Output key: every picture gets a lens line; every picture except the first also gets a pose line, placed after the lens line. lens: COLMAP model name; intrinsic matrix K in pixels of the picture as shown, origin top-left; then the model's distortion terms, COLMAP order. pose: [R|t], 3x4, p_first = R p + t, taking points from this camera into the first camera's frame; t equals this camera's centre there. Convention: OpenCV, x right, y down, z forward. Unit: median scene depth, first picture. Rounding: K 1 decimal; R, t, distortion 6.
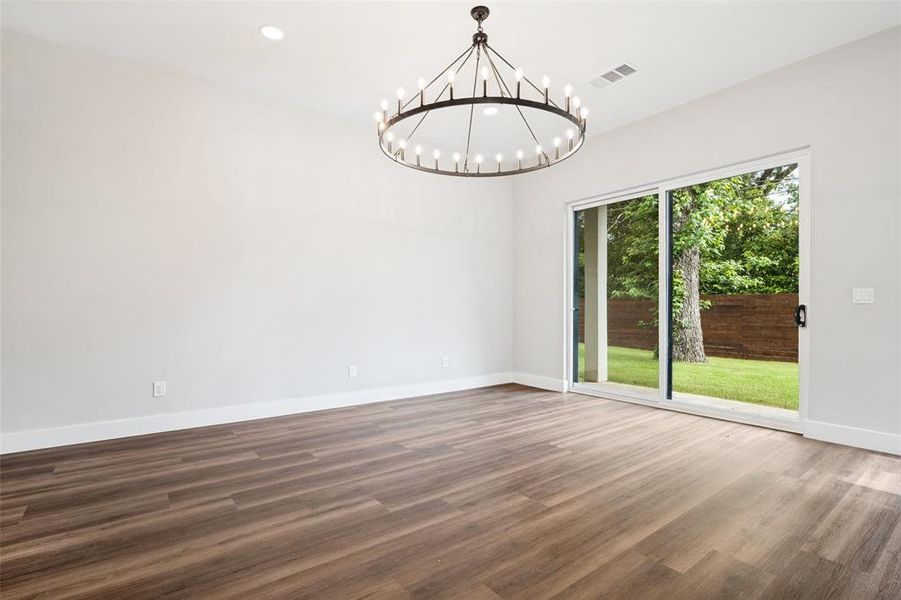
lens RADIAL K [[425.7, 0, 444.1], [0, 425.7, 285.0], [0, 0, 1]] dist [-0.019941, 0.000234]
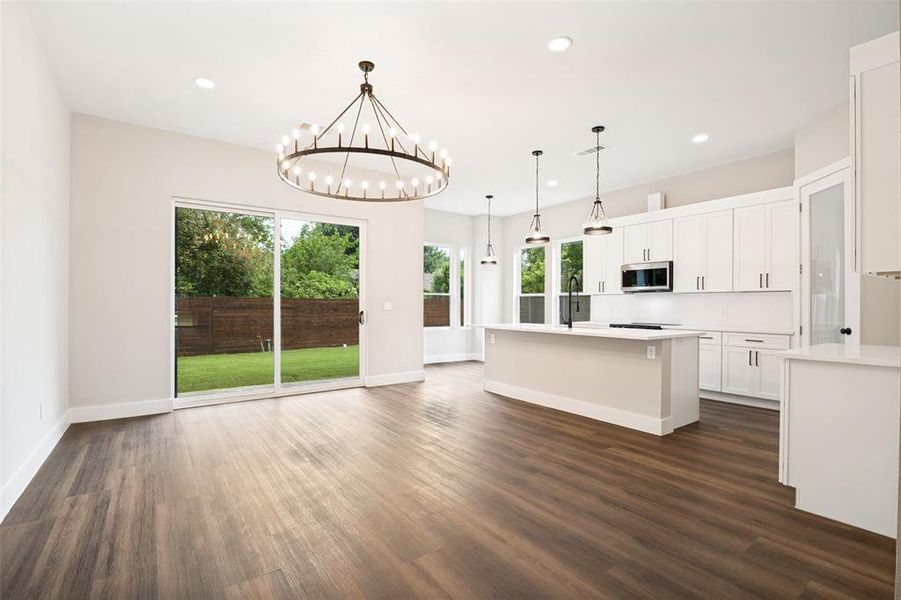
lens RADIAL K [[413.1, 0, 446.8], [0, 413.1, 305.2], [0, 0, 1]] dist [-0.021673, -0.000010]
pose [[0.028786, -0.002624, 0.999582, -1.024125], [-0.051399, 0.998670, 0.004102, -0.013439], [-0.998263, -0.051496, 0.028613, 0.721867]]
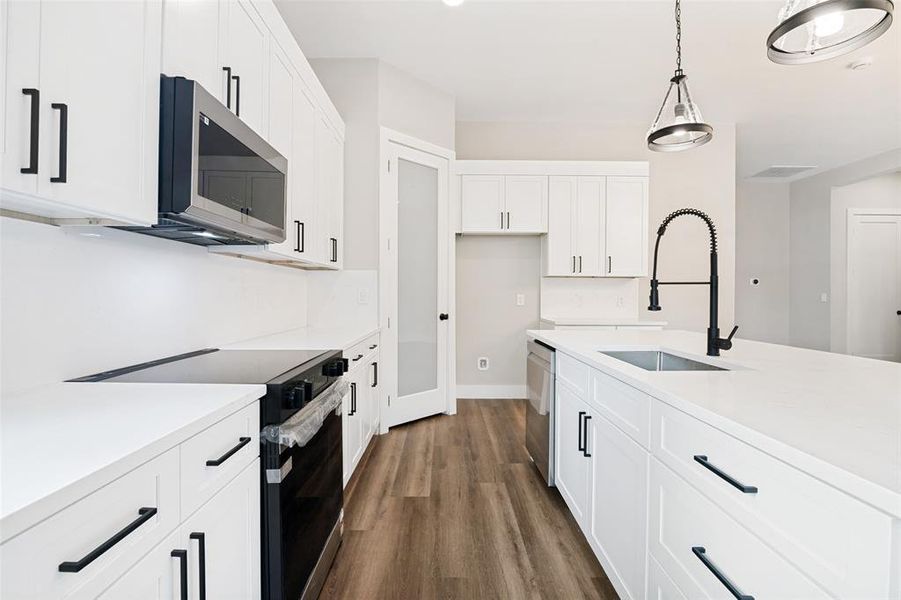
lens RADIAL K [[421.8, 0, 450.5], [0, 421.8, 300.0], [0, 0, 1]] dist [-0.019478, 0.000530]
pose [[-0.590780, 0.005785, -0.806812, 1.351426], [0.032539, 0.999332, -0.016661, -0.022372], [0.806176, -0.036096, -0.590574, 0.330148]]
